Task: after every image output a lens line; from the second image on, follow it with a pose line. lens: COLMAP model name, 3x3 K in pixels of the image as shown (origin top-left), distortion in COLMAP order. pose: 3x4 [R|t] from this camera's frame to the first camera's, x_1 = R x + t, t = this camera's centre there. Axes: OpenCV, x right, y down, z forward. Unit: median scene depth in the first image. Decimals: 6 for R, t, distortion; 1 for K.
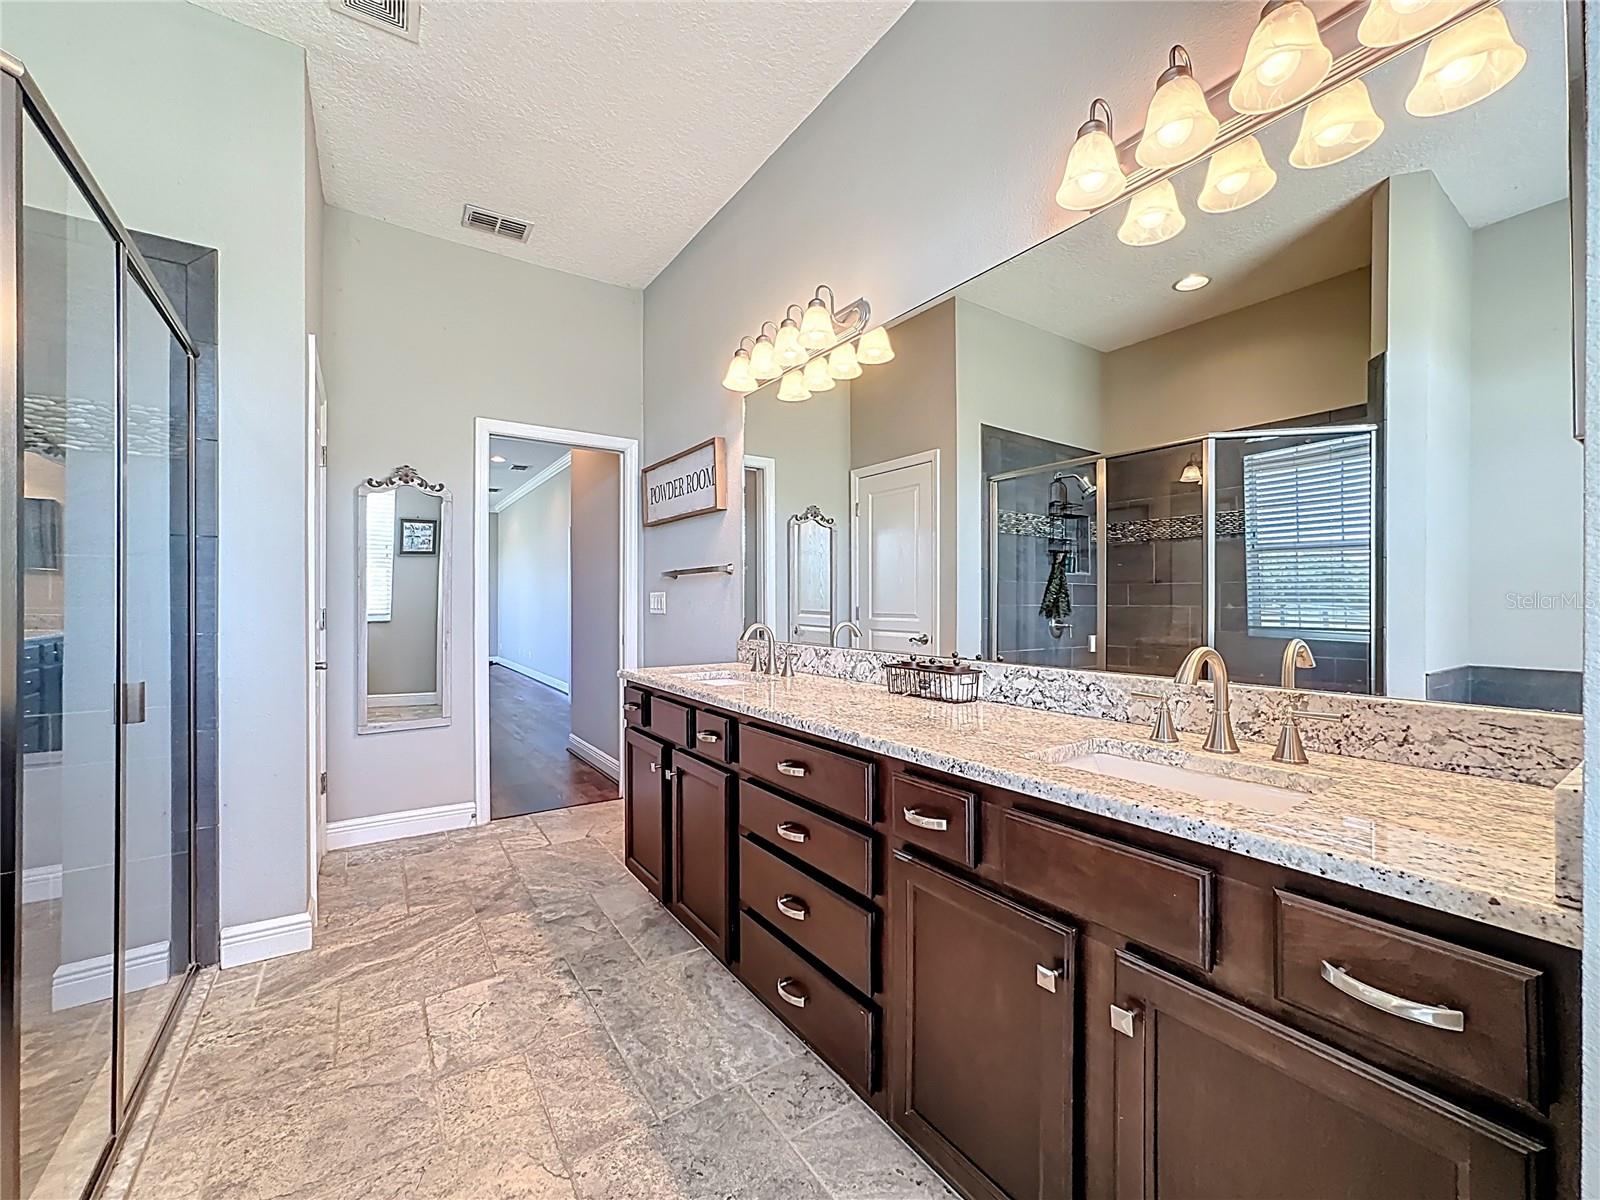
lens RADIAL K [[657.7, 0, 796.6], [0, 657.7, 593.4], [0, 0, 1]] dist [-0.014646, 0.007902]
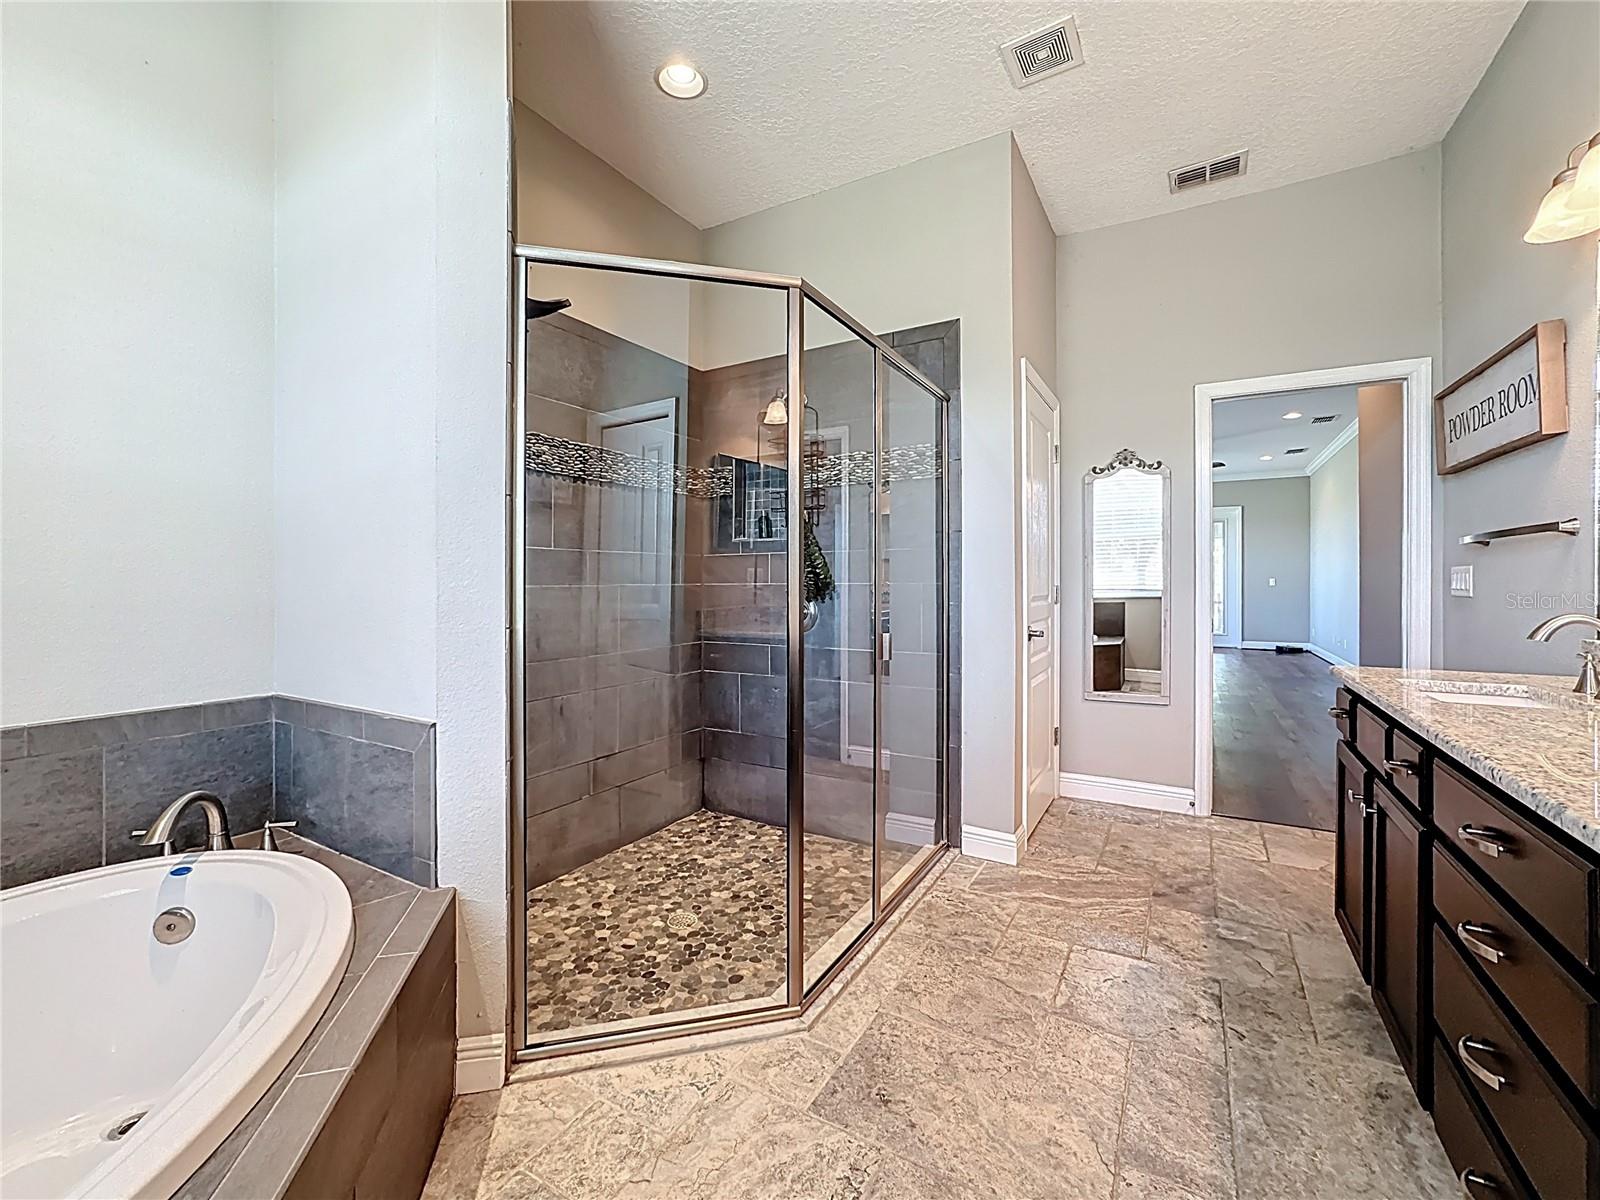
lens RADIAL K [[657.7, 0, 780.1], [0, 657.7, 571.4], [0, 0, 1]] dist [-0.014646, 0.007902]
pose [[0.441247, -0.013355, -0.897286, 0.161440], [0.011473, 0.999891, -0.009241, 0.004635], [0.897312, -0.006217, 0.441352, 0.072489]]
